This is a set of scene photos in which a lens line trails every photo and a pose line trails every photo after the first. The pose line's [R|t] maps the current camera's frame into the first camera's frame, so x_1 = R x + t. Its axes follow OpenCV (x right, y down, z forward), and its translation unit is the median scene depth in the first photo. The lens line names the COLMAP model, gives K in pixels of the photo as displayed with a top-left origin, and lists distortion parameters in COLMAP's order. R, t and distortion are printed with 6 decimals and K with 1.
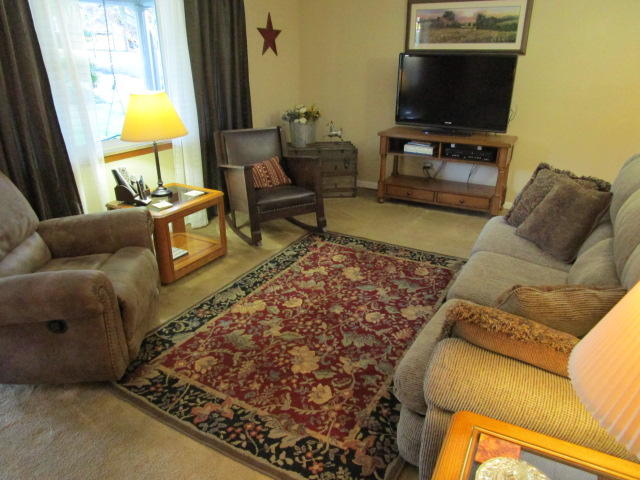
lens RADIAL K [[453.5, 0, 318.6], [0, 453.5, 240.4], [0, 0, 1]] dist [-0.030348, 0.004344]
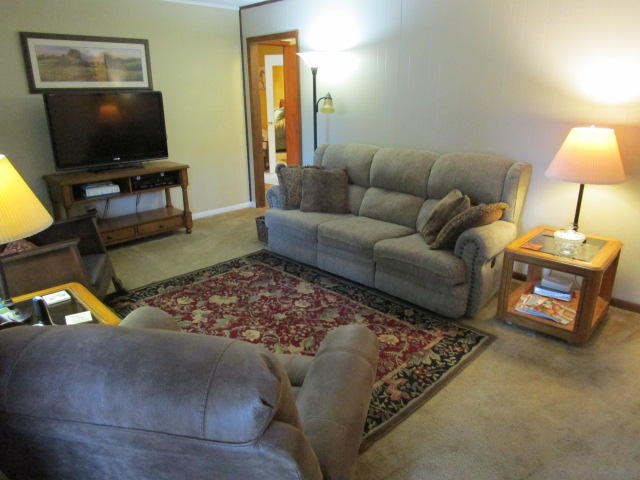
lens RADIAL K [[453.5, 0, 318.6], [0, 453.5, 240.4], [0, 0, 1]] dist [-0.030348, 0.004344]
pose [[0.274391, -0.305587, 0.911771, -0.747538], [0.374836, 0.907153, 0.191236, -0.160838], [-0.885555, 0.289291, 0.363460, 0.392952]]
